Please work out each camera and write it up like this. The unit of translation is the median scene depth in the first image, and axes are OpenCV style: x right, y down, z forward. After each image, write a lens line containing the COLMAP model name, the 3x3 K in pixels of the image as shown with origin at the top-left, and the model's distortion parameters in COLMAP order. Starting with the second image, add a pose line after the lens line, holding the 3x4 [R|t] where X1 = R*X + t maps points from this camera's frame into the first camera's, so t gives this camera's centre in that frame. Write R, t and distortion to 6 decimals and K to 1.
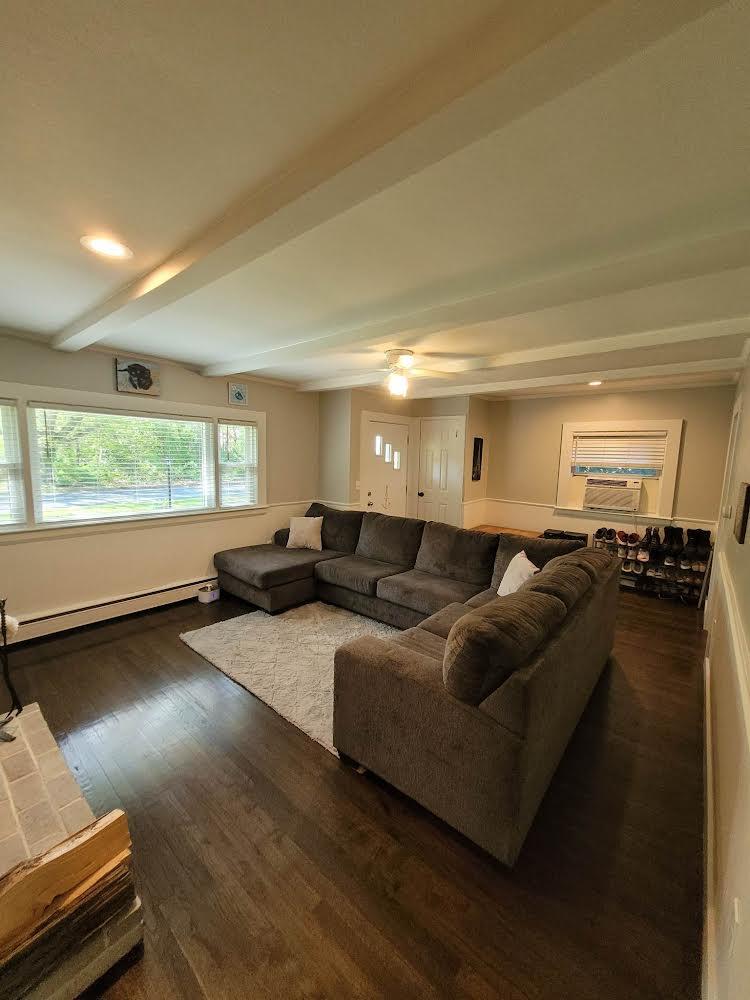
lens RADIAL K [[386.7, 0, 379.3], [0, 386.7, 499.0], [0, 0, 1]] dist [-0.000387, 0.000033]
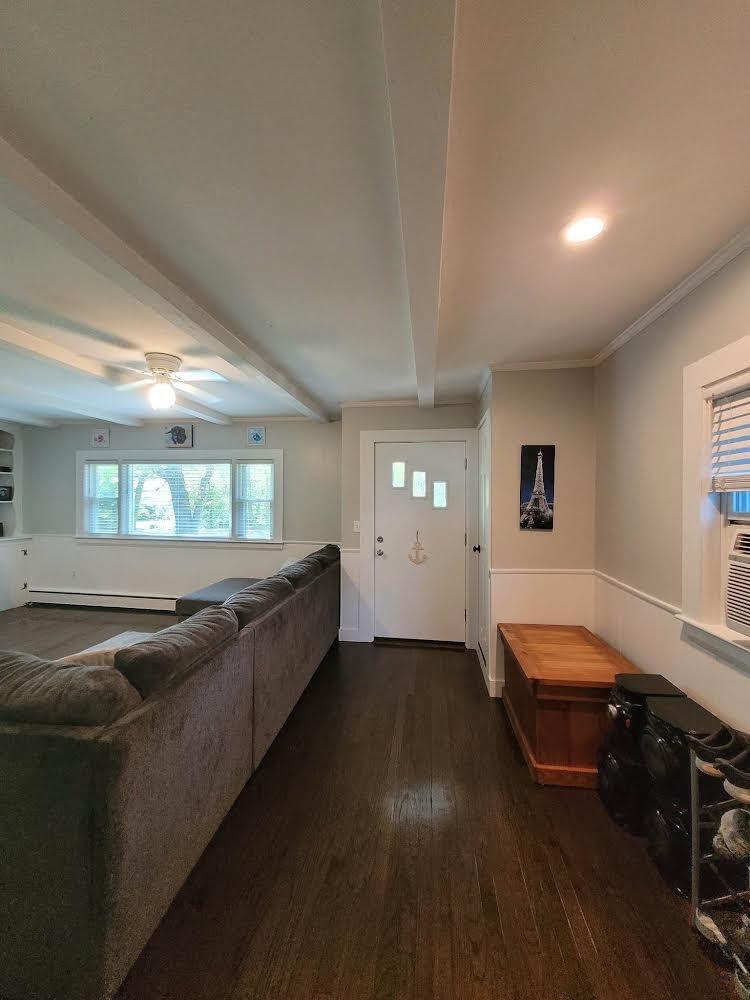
lens RADIAL K [[386.7, 0, 379.3], [0, 386.7, 499.0], [0, 0, 1]] dist [-0.000387, 0.000033]
pose [[0.534404, -0.020115, -0.844990, 0.689397], [-0.090831, 0.992561, -0.081073, -0.033321], [0.840335, 0.120077, 0.528601, 0.677230]]
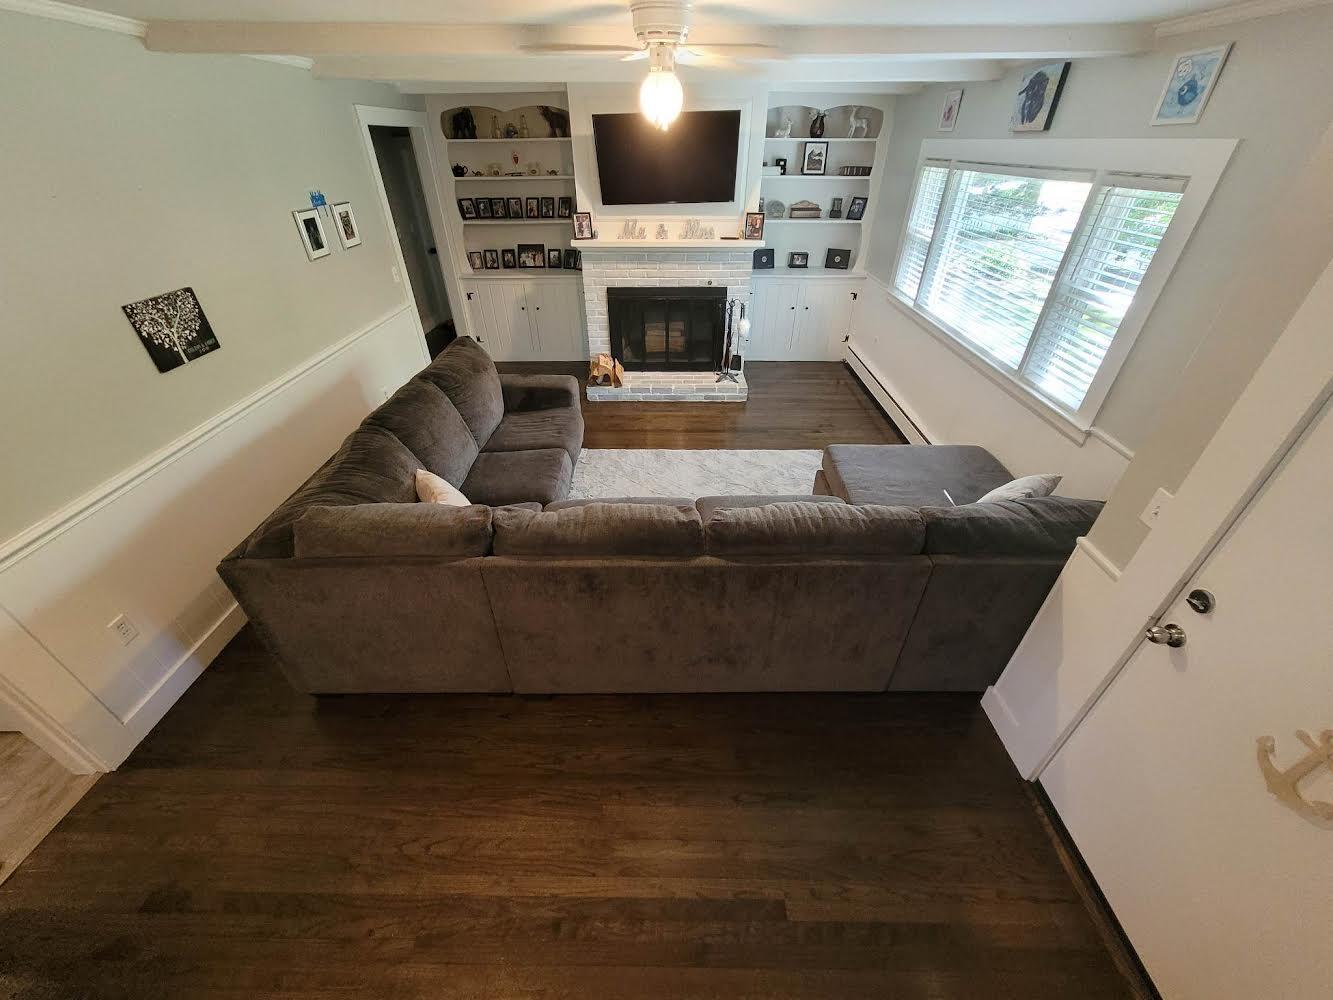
lens RADIAL K [[530.9, 0, 670.7], [0, 530.9, 505.6], [0, 0, 1]] dist [0.013501, -0.000084]
pose [[-0.772612, 0.335138, -0.539215, 0.353295], [-0.099611, 0.774811, 0.624296, -0.218808], [0.627016, 0.536050, -0.565245, 1.092434]]
